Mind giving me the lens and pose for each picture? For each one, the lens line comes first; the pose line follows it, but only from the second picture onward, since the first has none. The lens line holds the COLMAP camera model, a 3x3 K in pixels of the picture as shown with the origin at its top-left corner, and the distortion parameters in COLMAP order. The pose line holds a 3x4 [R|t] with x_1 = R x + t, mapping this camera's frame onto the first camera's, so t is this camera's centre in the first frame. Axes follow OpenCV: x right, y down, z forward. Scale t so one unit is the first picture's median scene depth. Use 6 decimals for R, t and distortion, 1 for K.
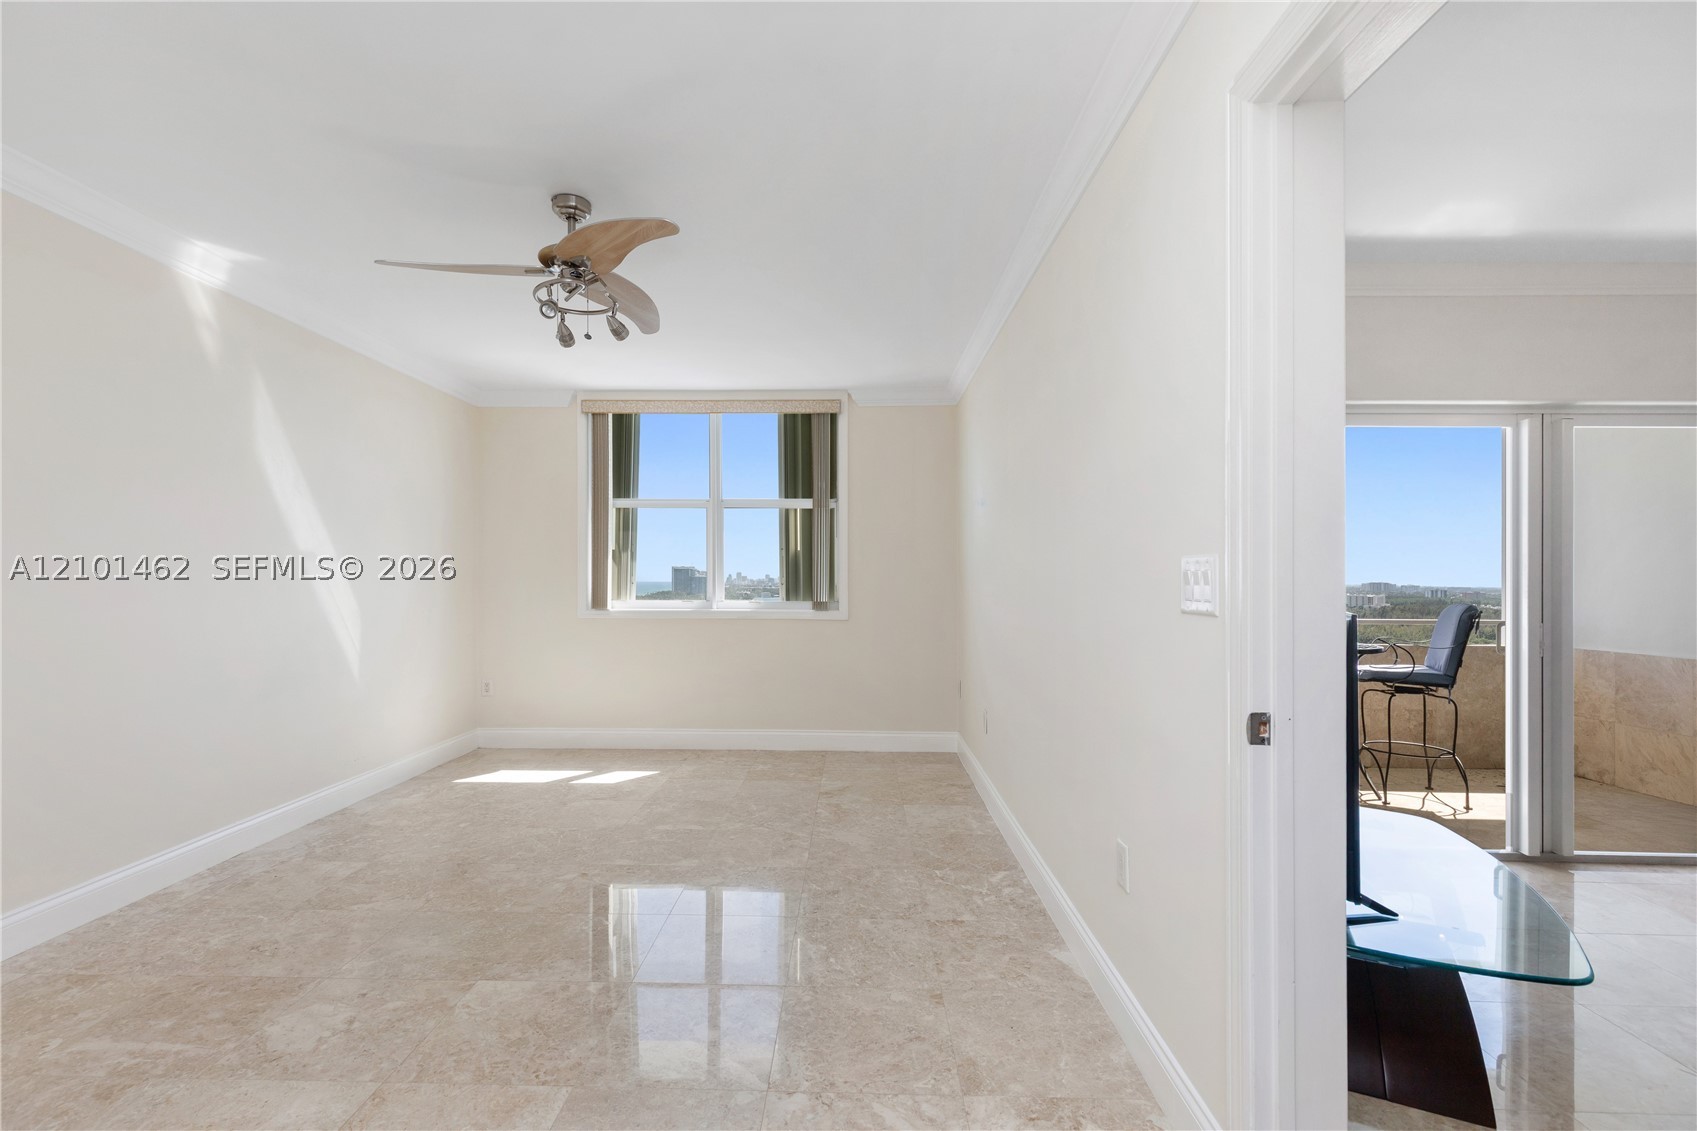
lens RADIAL K [[777.5, 0, 848.9], [0, 777.5, 565.2], [0, 0, 1]] dist [0.005889, -0.001003]
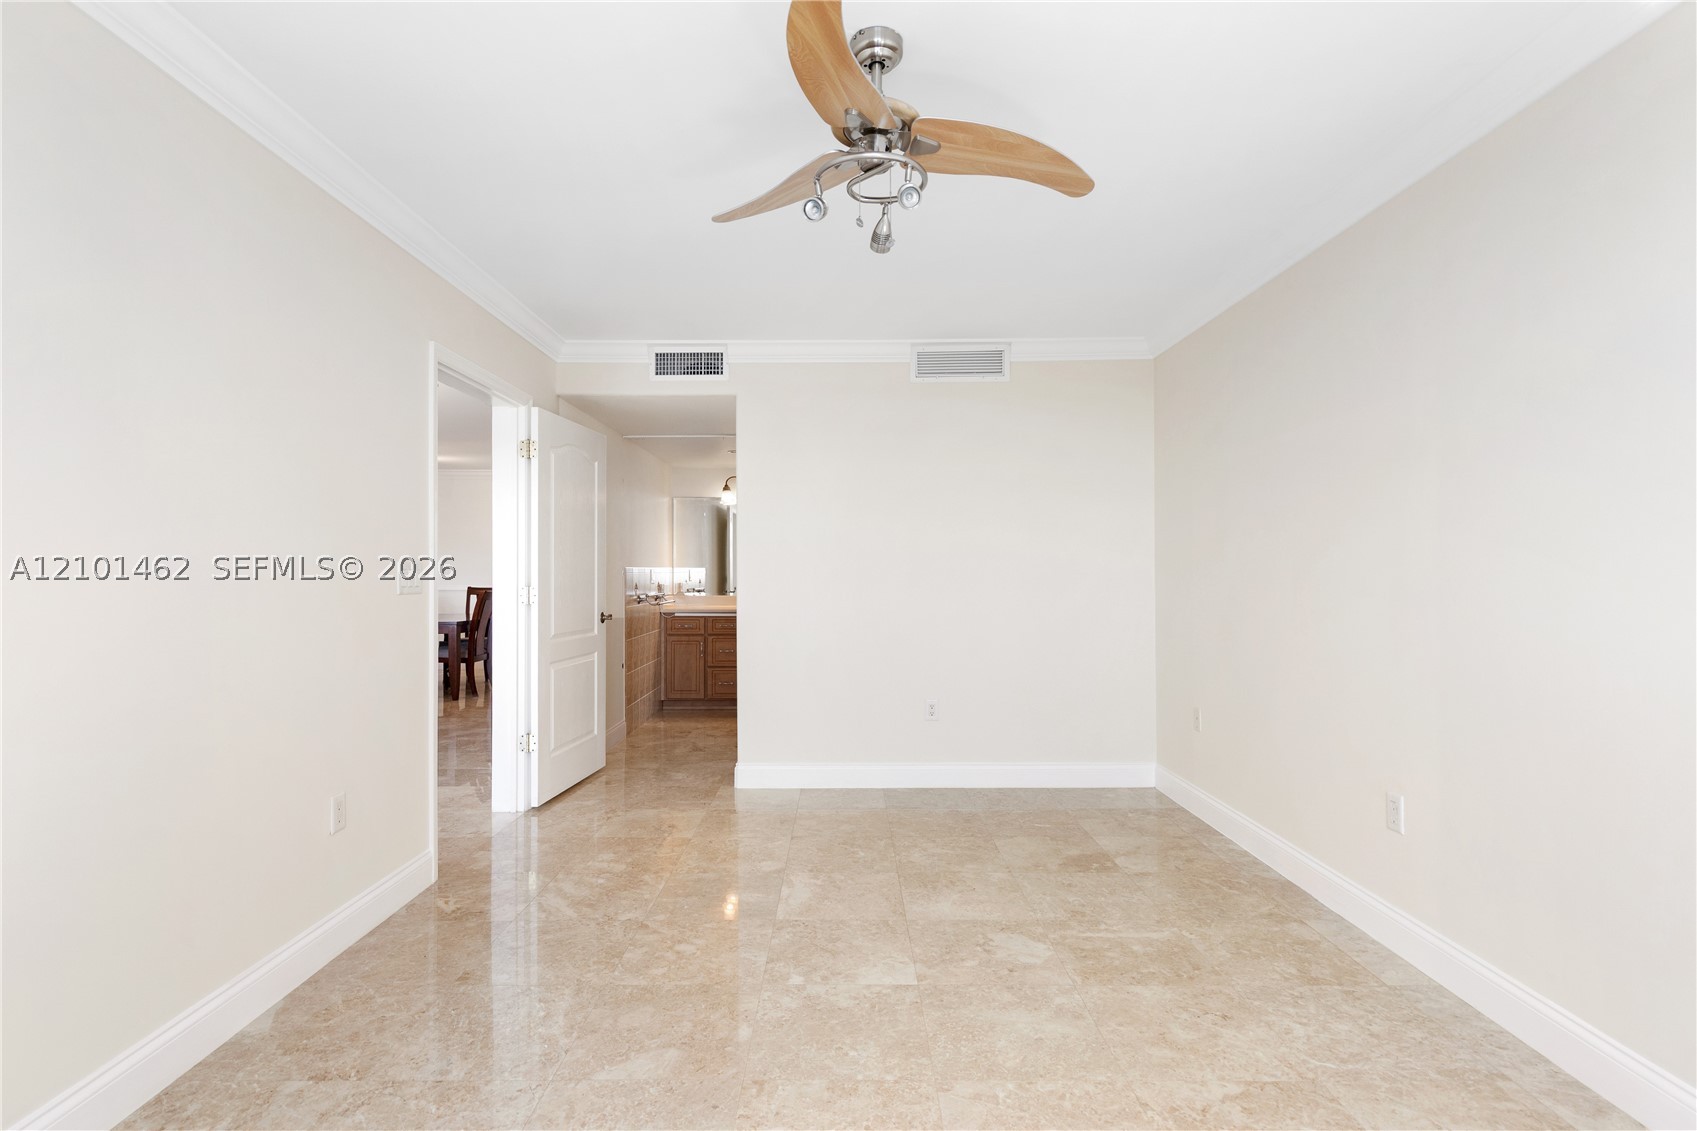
lens RADIAL K [[807.9, 0, 846.9], [0, 807.9, 572.8], [0, 0, 1]] dist [-0.001947, 0.000658]
pose [[-0.999761, -0.003108, -0.021650, -0.264047], [-0.002780, 0.999881, -0.015179, 0.020138], [0.021695, -0.015116, -0.999650, 1.480155]]
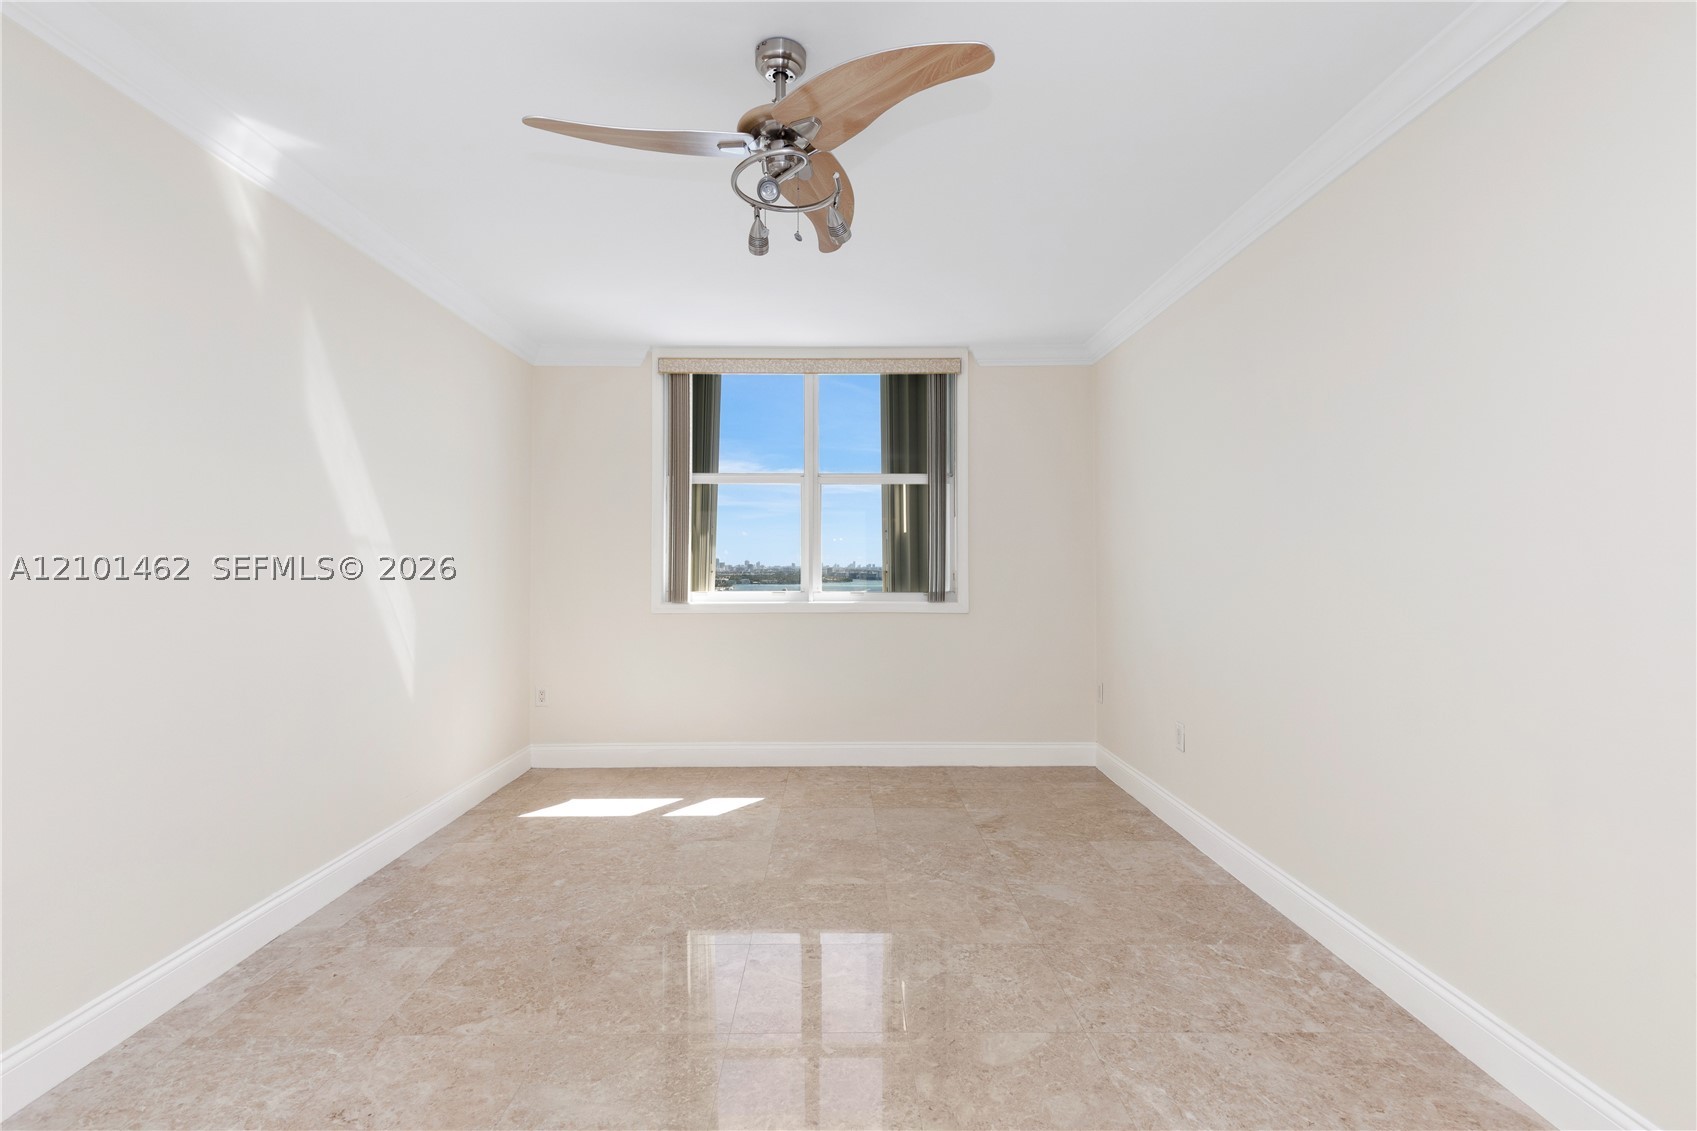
lens RADIAL K [[777.5, 0, 847.8], [0, 777.5, 531.8], [0, 0, 1]] dist [0.005889, -0.001003]
pose [[0.999410, -0.003893, 0.034110, -0.268585], [0.004744, 0.999679, -0.024898, 0.001996], [-0.034003, 0.025045, 0.999108, 0.233003]]
